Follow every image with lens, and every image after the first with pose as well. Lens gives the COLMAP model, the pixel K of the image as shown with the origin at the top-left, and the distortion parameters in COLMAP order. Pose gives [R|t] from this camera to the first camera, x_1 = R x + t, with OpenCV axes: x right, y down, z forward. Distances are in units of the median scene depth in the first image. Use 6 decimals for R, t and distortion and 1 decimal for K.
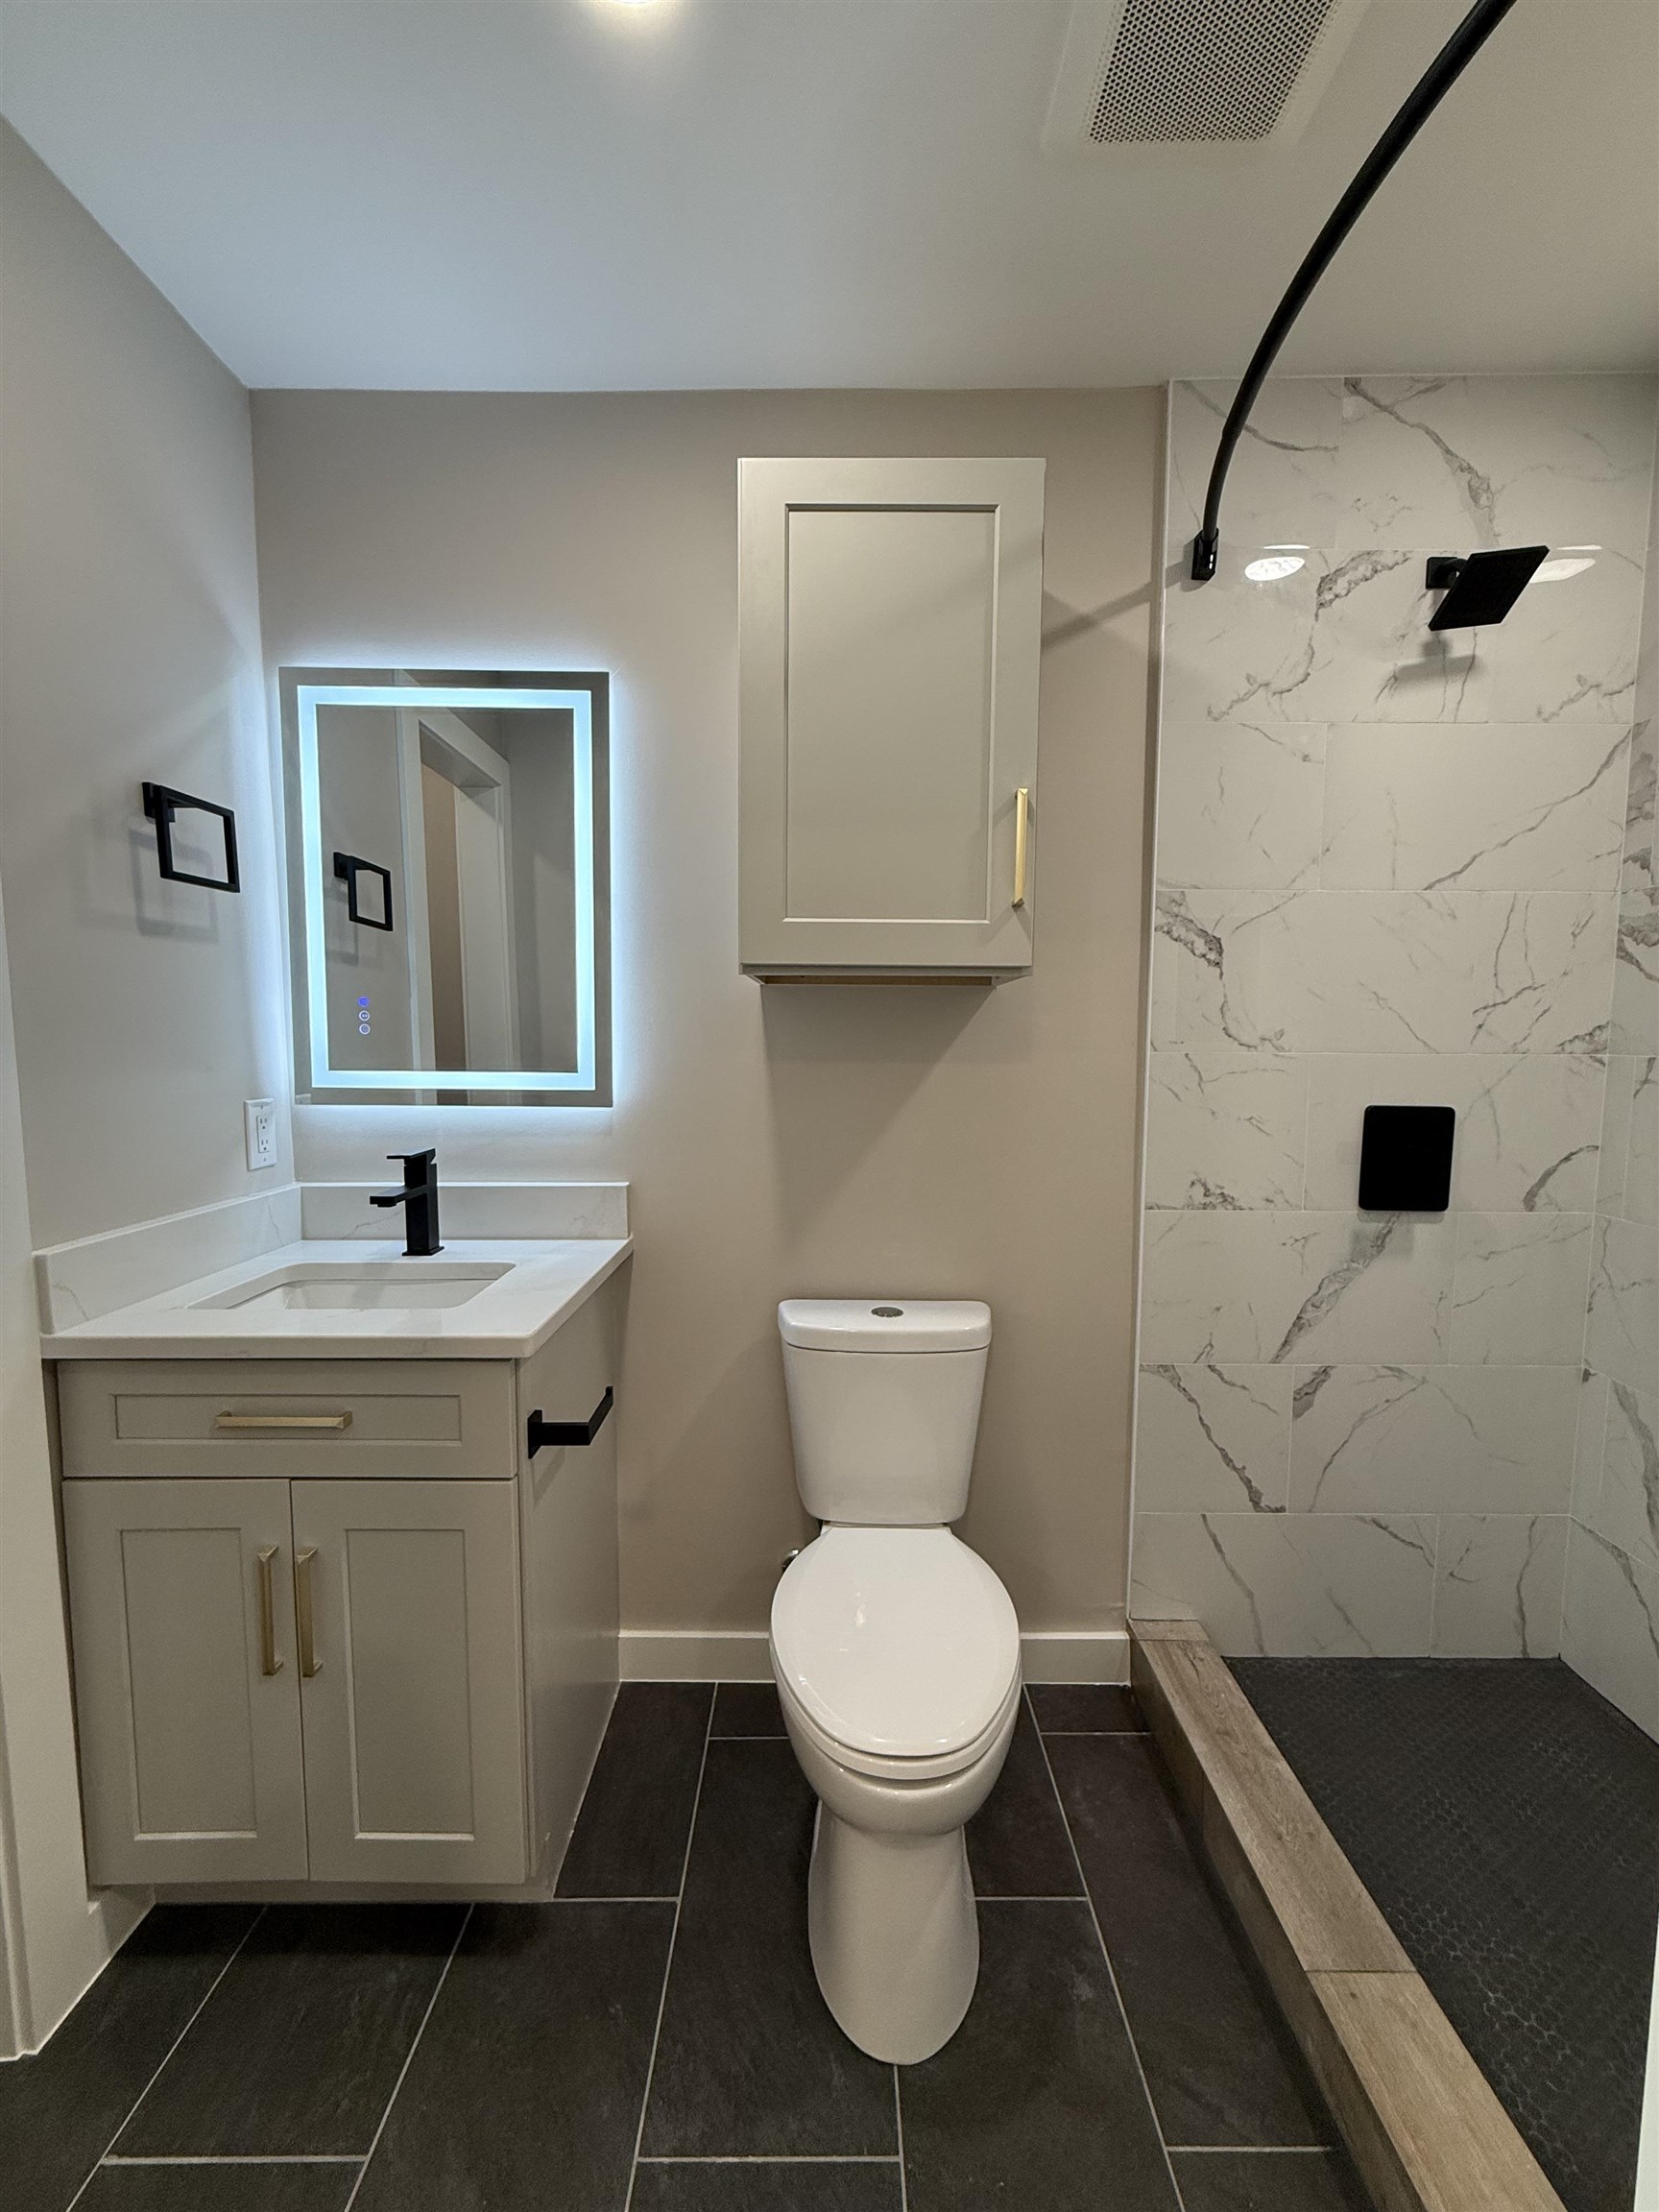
lens RADIAL K [[882.6, 0, 827.7], [0, 882.6, 1103.0], [0, 0, 1]] dist [-0.000679, 0.000062]
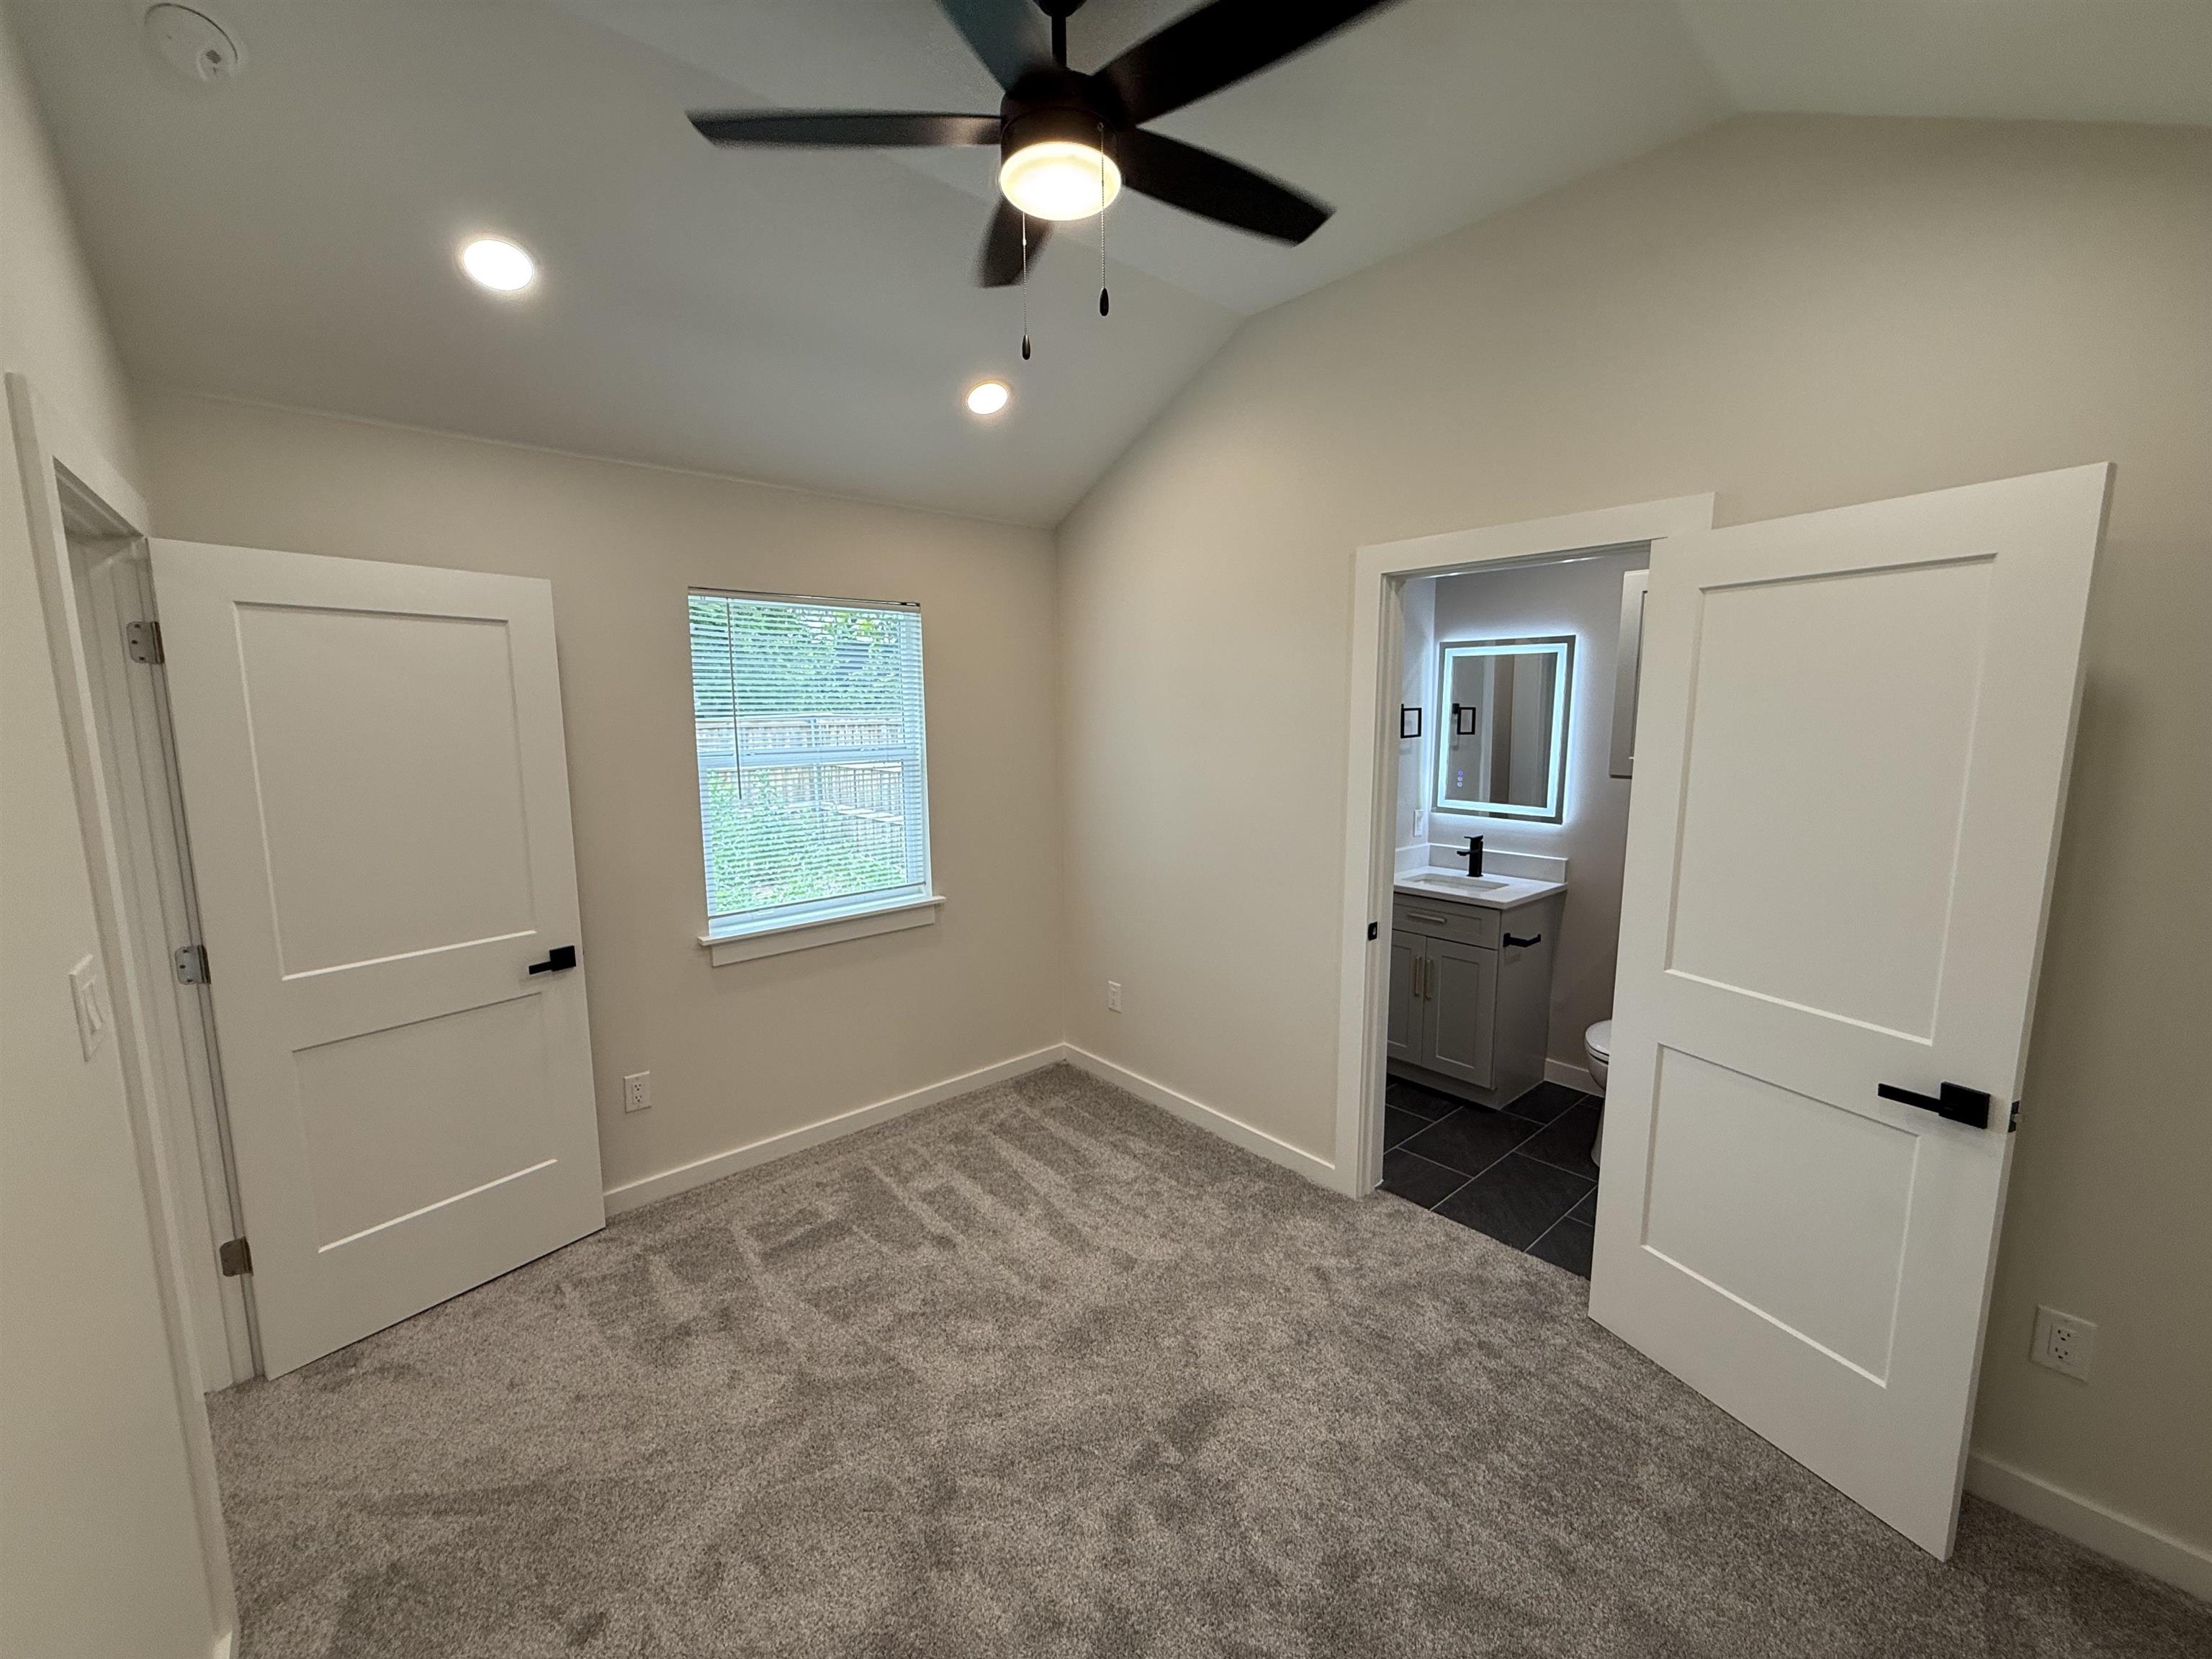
lens RADIAL K [[882.6, 0, 1105.1], [0, 882.6, 833.5], [0, 0, 1]] dist [-0.000679, 0.000062]
pose [[0.657500, 0.097370, -0.747137, 0.704736], [-0.047322, 0.994993, 0.088027, -0.121548], [0.751967, -0.022521, 0.658815, -1.427028]]
